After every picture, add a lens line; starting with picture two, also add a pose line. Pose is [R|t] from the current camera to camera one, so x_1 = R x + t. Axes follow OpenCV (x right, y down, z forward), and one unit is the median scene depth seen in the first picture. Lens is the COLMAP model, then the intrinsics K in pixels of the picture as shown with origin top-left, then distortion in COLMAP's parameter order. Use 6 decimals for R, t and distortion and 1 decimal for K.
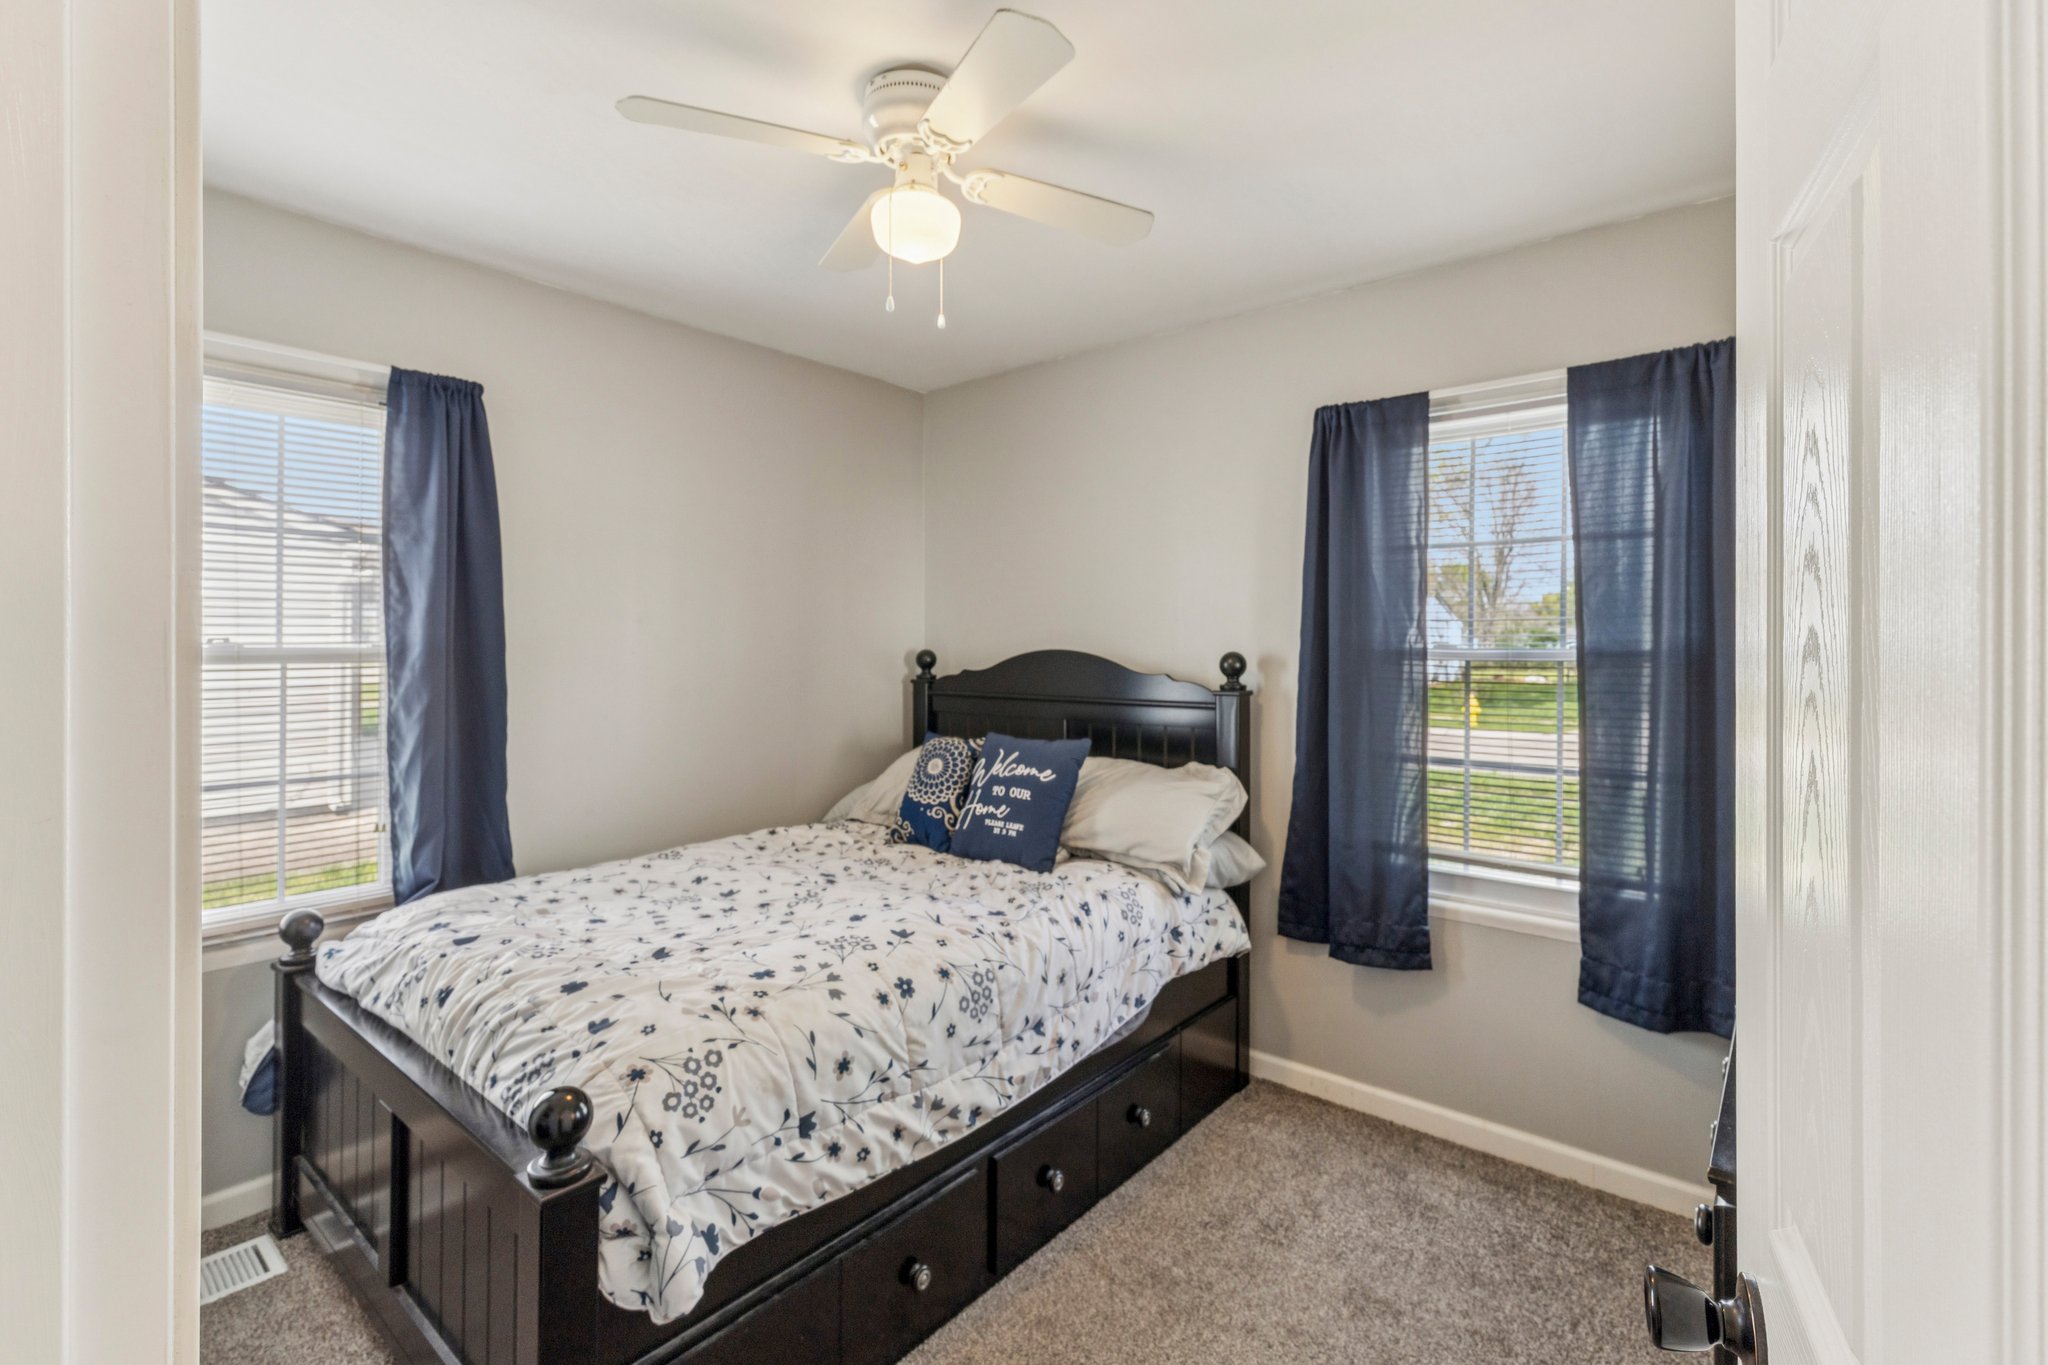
lens RADIAL K [[933.7, 0, 1045.0], [0, 933.7, 634.8], [0, 0, 1]] dist [0.000968, -0.000344]
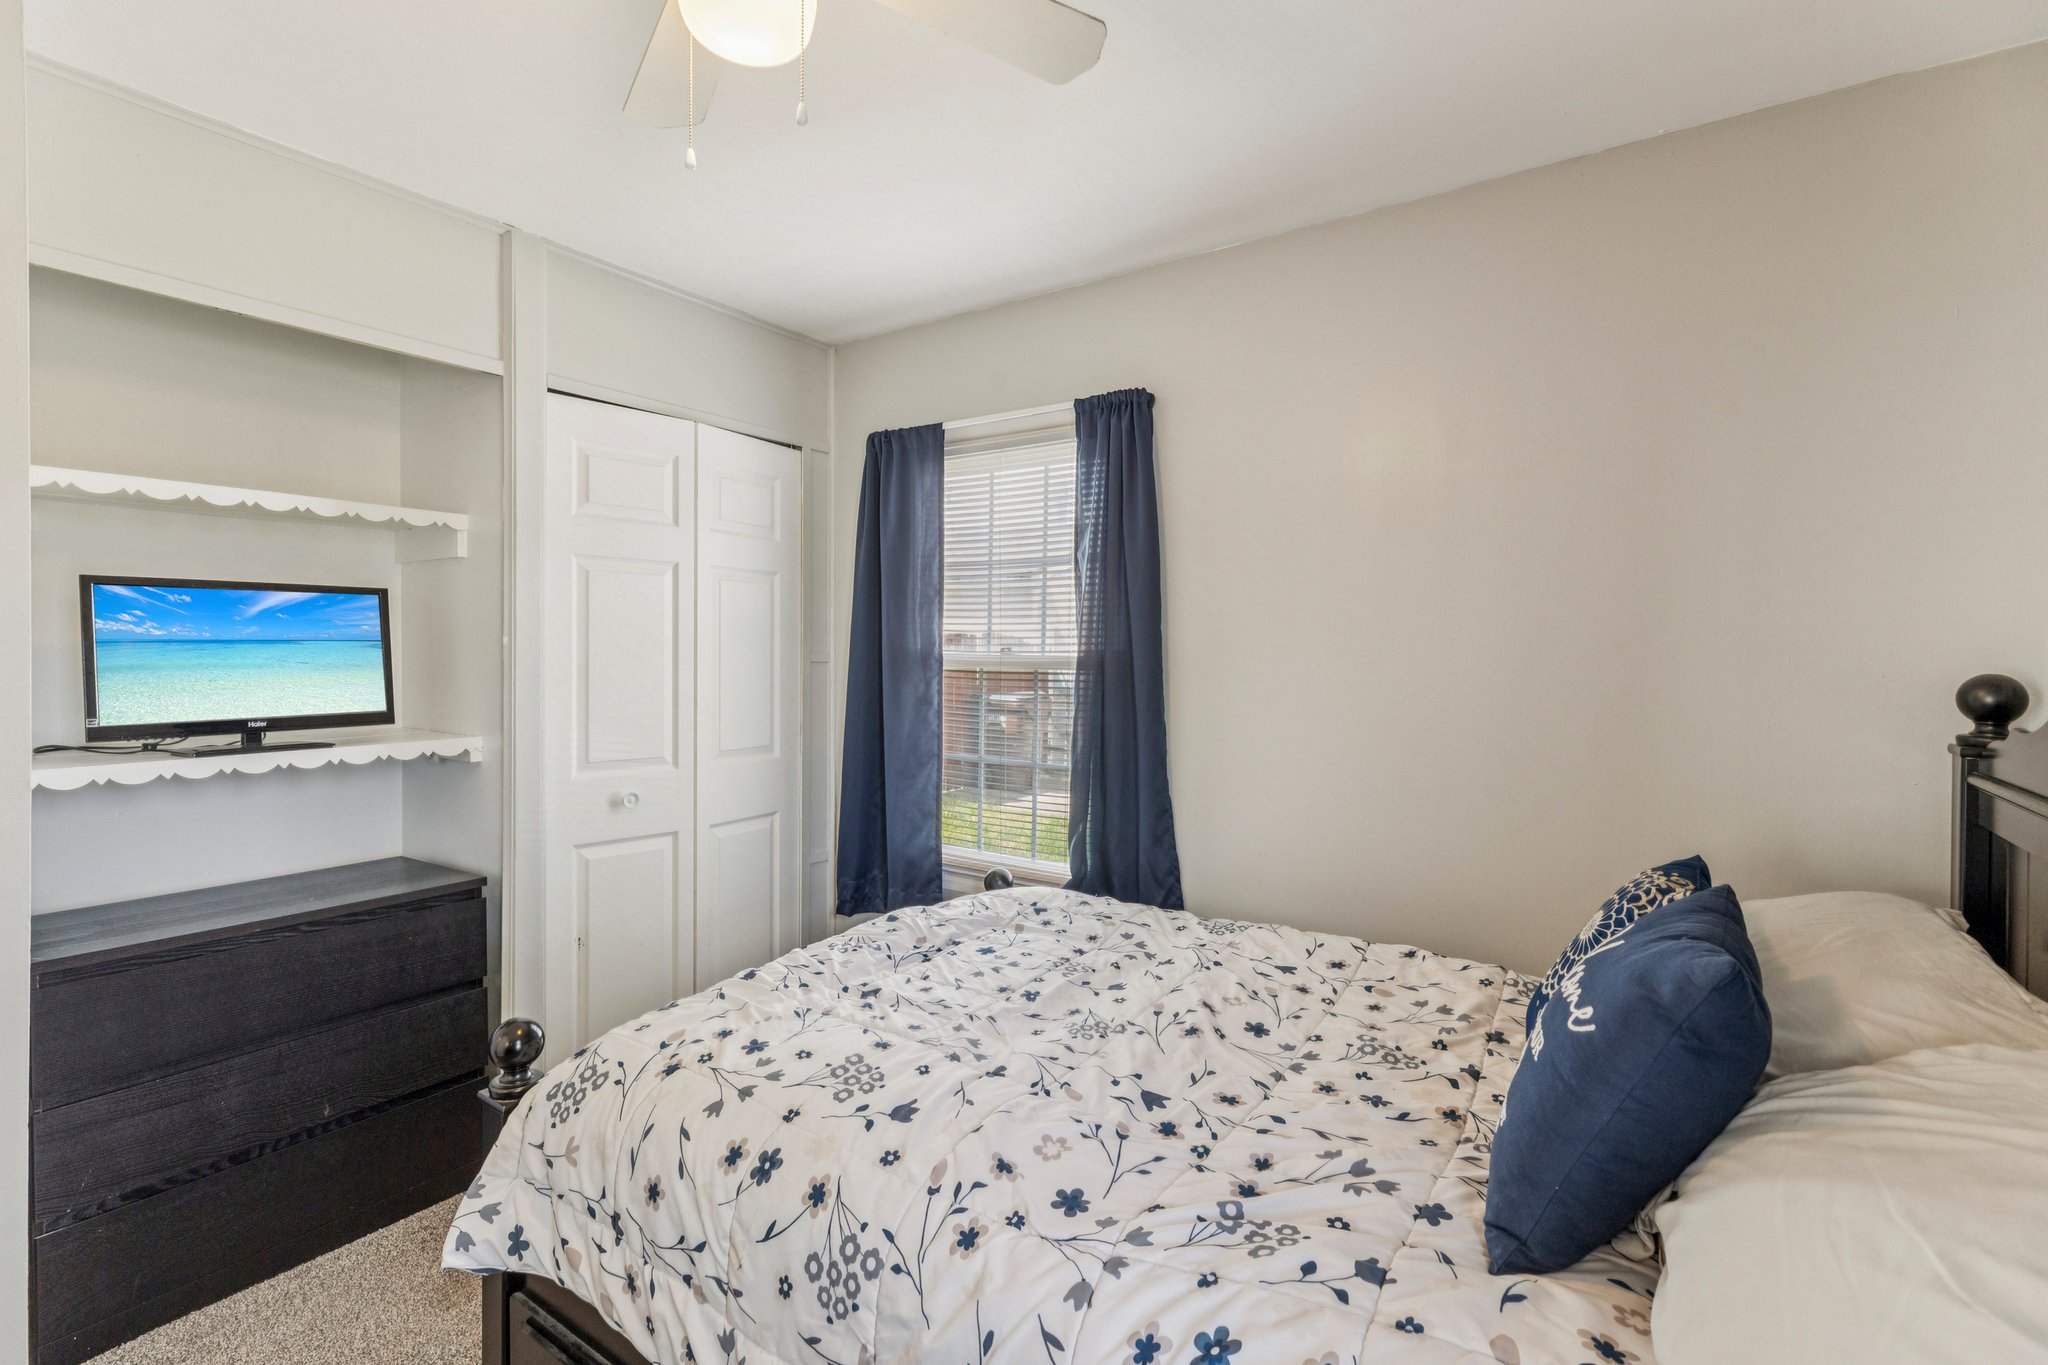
lens RADIAL K [[933.7, 0, 1022.9], [0, 933.7, 669.3], [0, 0, 1]] dist [0.000968, -0.000344]
pose [[0.073587, 0.008978, -0.997248, 0.494184], [-0.002694, 0.999958, 0.008804, 0.021763], [0.997285, 0.002039, 0.073608, 1.087605]]
